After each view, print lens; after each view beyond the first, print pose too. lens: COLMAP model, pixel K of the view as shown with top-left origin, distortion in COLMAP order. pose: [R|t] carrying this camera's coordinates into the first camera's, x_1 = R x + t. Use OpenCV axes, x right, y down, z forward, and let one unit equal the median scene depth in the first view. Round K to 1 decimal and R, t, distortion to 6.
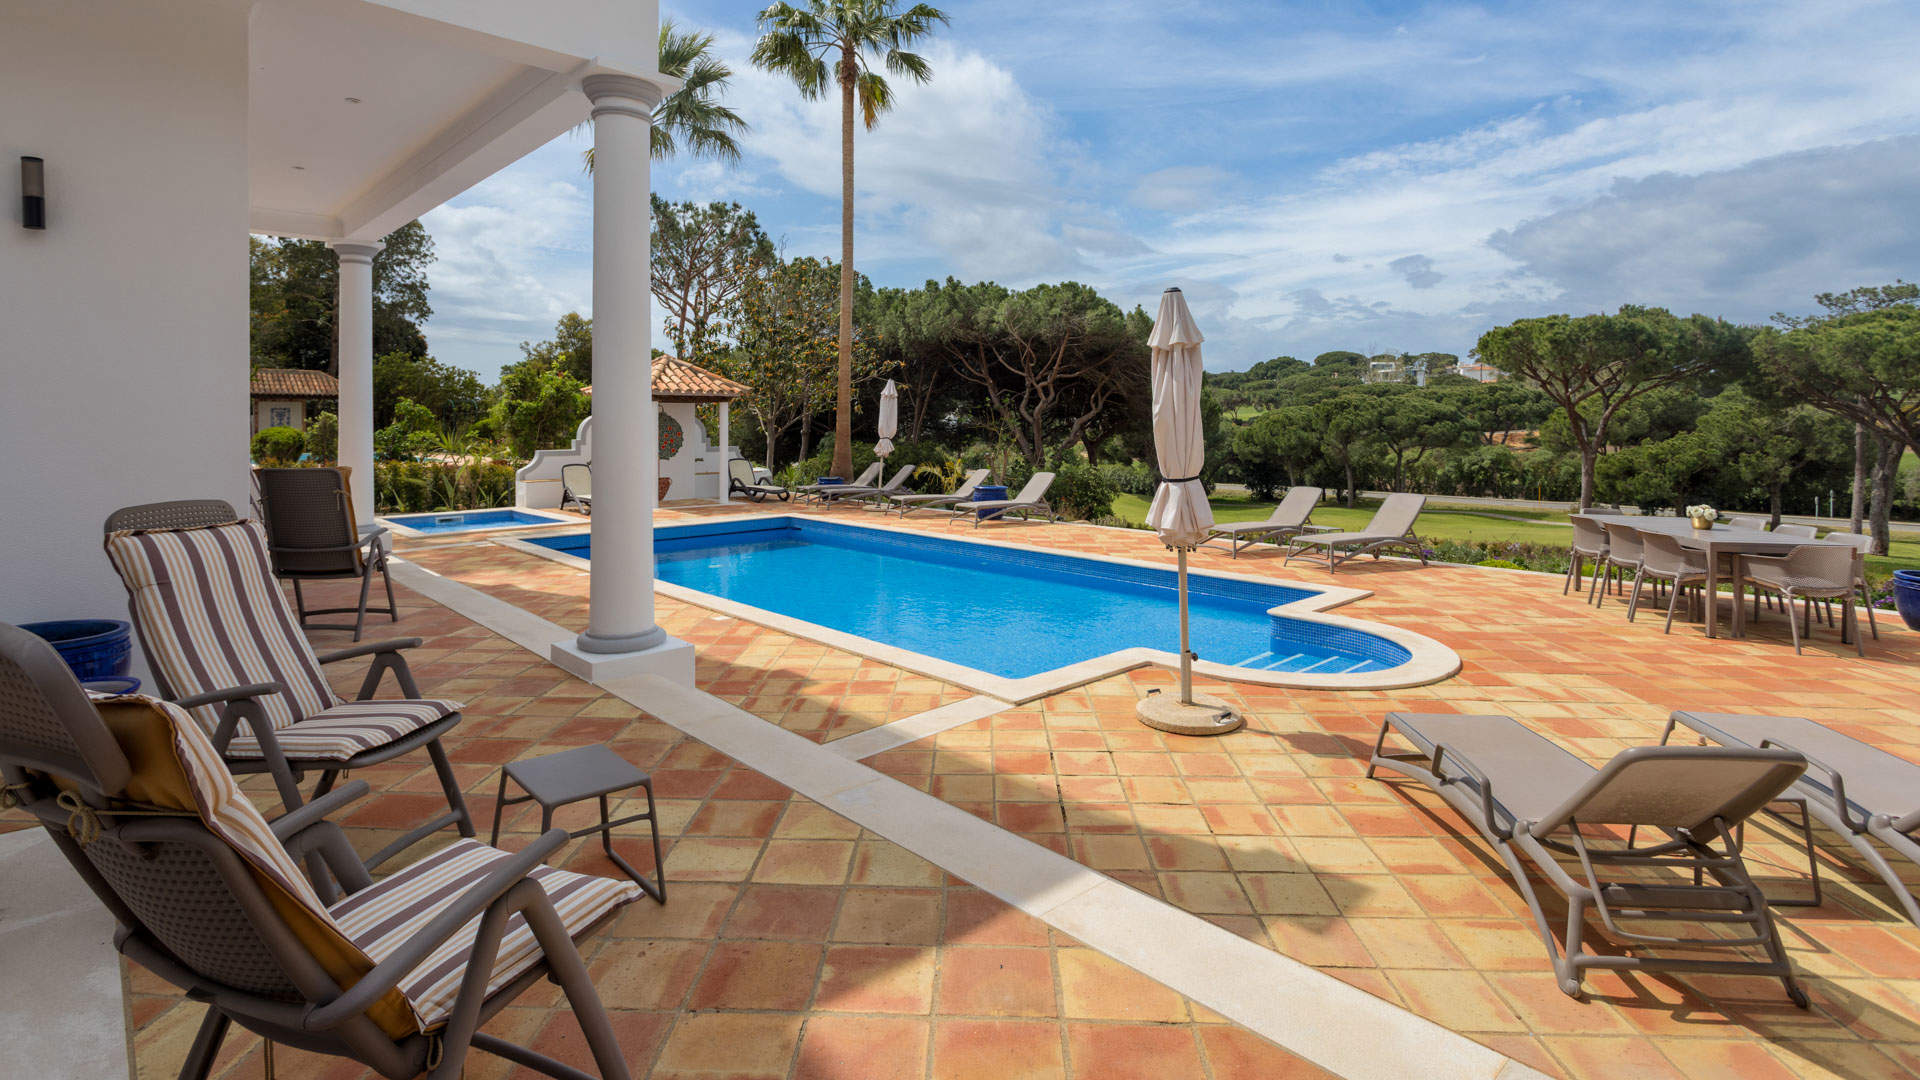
lens RADIAL K [[939.8, 0, 953.5], [0, 939.8, 420.7], [0, 0, 1]] dist [0.003853, 0.001173]
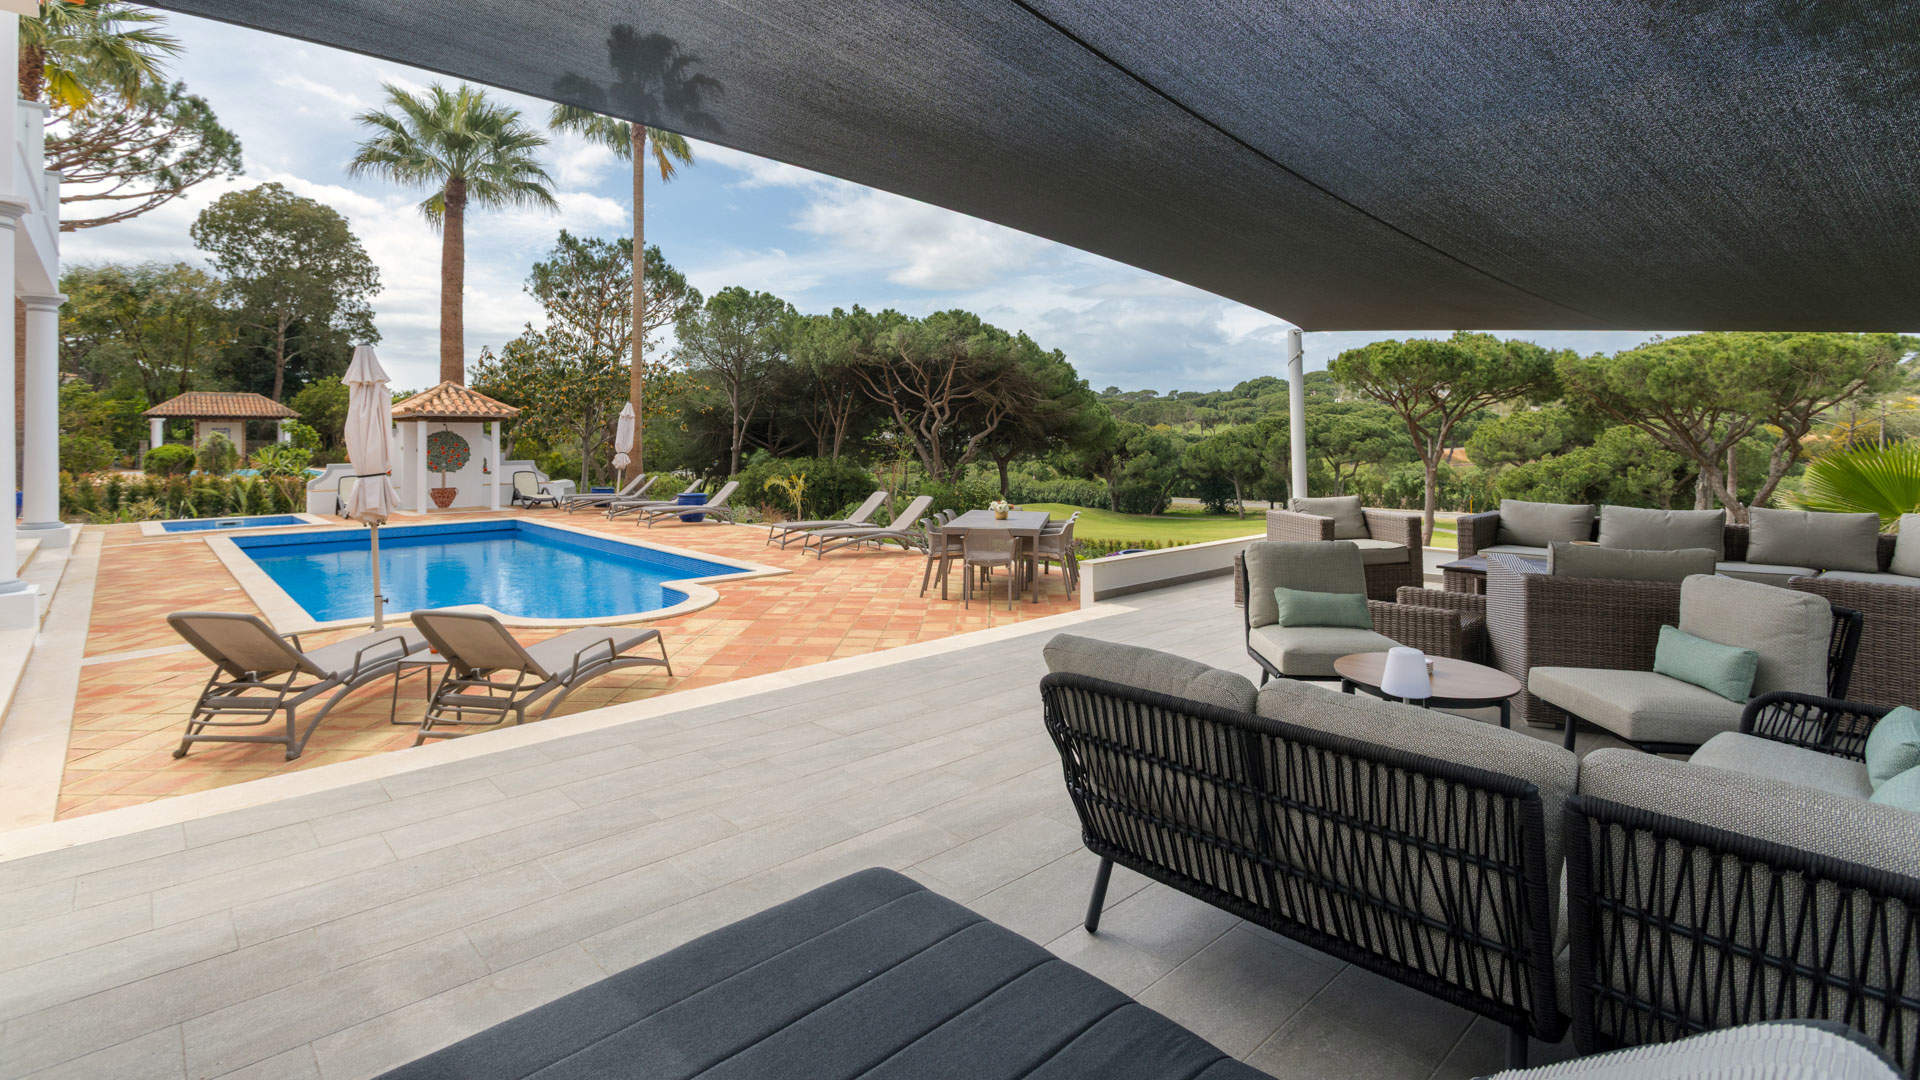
lens RADIAL K [[911.9, 0, 961.8], [0, 911.9, 432.6], [0, 0, 1]] dist [-0.000443, -0.000128]
pose [[0.999981, -0.002208, -0.005808, 0.131867], [0.002170, 0.999977, -0.006439, 0.000749], [0.005822, 0.006426, 0.999962, -0.045316]]
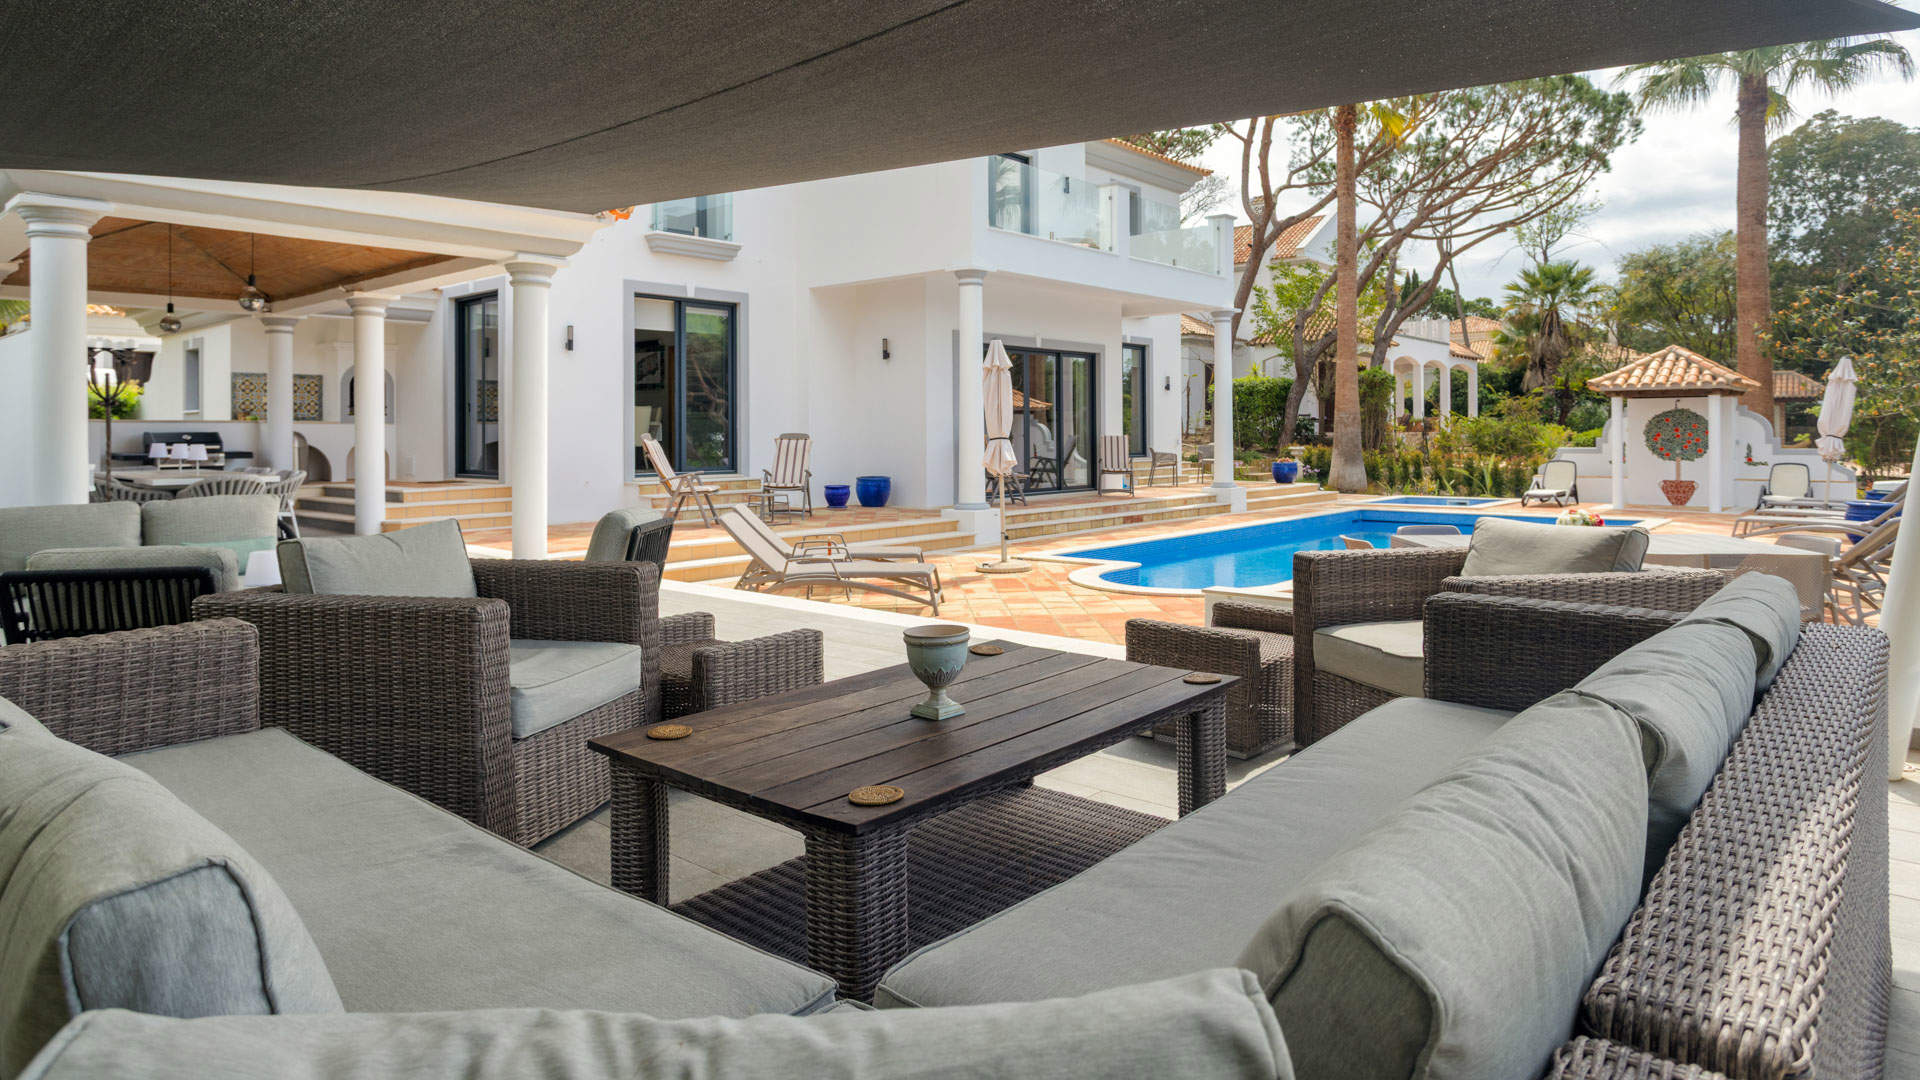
lens RADIAL K [[1096.5, 0, 960.8], [0, 1096.5, 432.3], [0, 0, 1]] dist [-0.000780, 0.001837]
pose [[0.099569, -0.000583, -0.995031, 0.273875], [0.002009, 0.999998, -0.000384, 0.005318], [0.995029, -0.001961, 0.099570, 0.081662]]
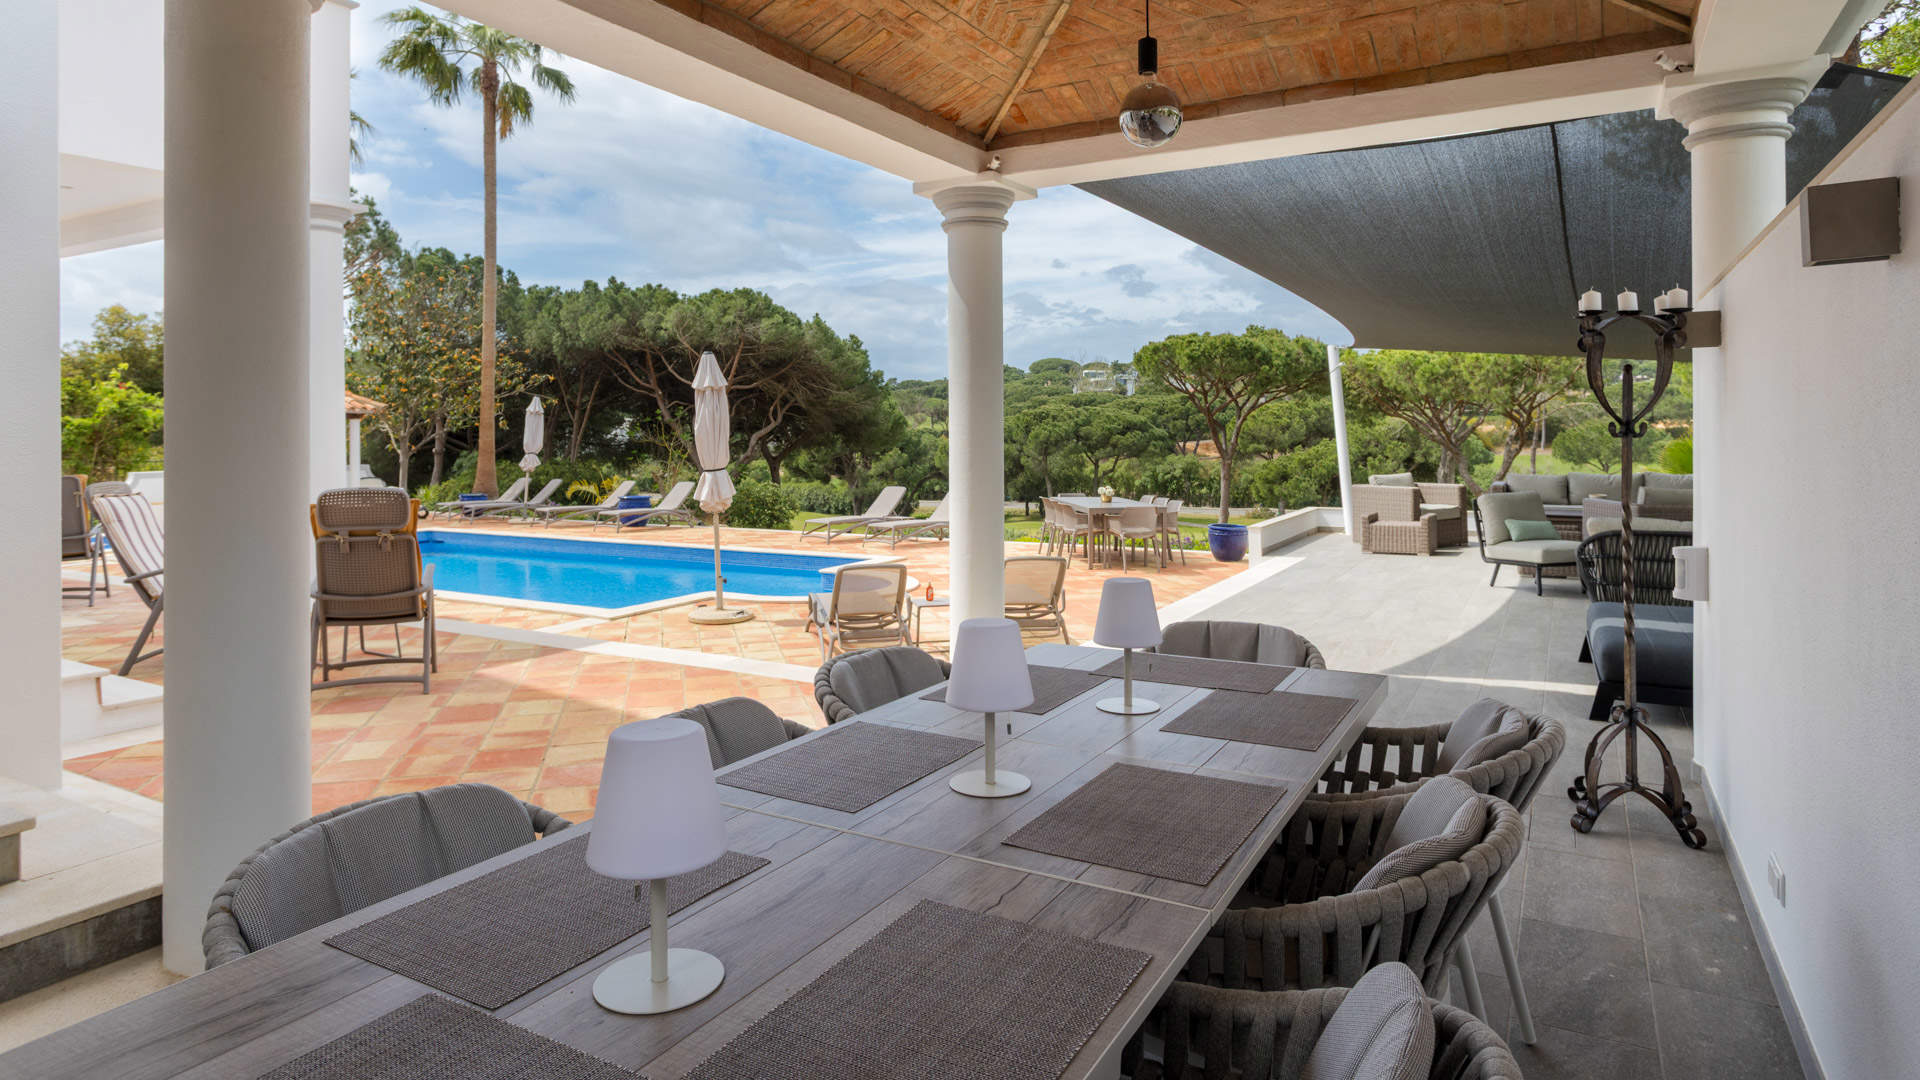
lens RADIAL K [[1084.1, 0, 965.9], [0, 1084.1, 430.6], [0, 0, 1]] dist [-0.016719, 0.000973]
pose [[0.954917, -0.009628, 0.296716, 0.011857], [0.010679, 0.999941, -0.001923, 0.000334], [-0.296680, 0.005005, 0.954964, -0.103970]]
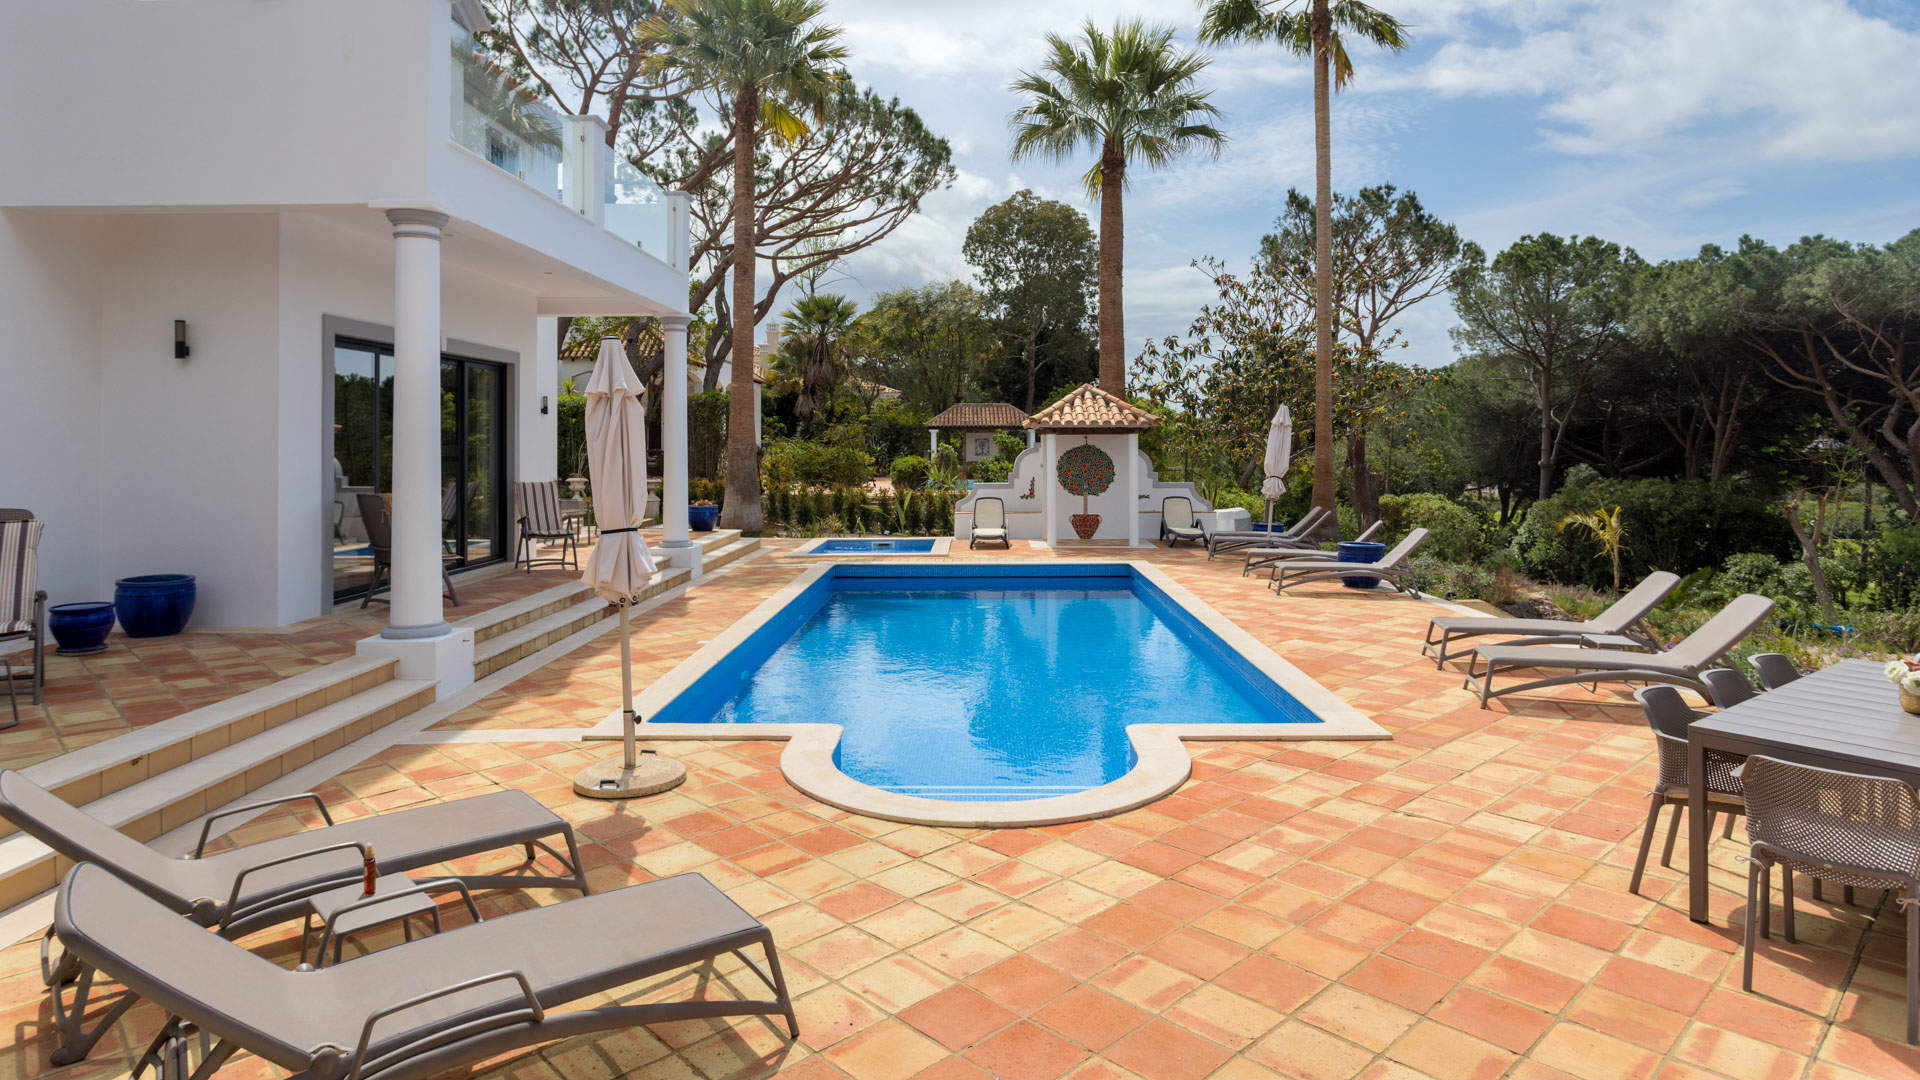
lens RADIAL K [[1096.5, 0, 960.8], [0, 1096.5, 432.3], [0, 0, 1]] dist [-0.000780, 0.001837]
pose [[0.718727, -0.010368, -0.695215, 0.146566], [0.001791, 0.999913, -0.013060, -0.003007], [0.695290, 0.008141, 0.718683, 0.049073]]
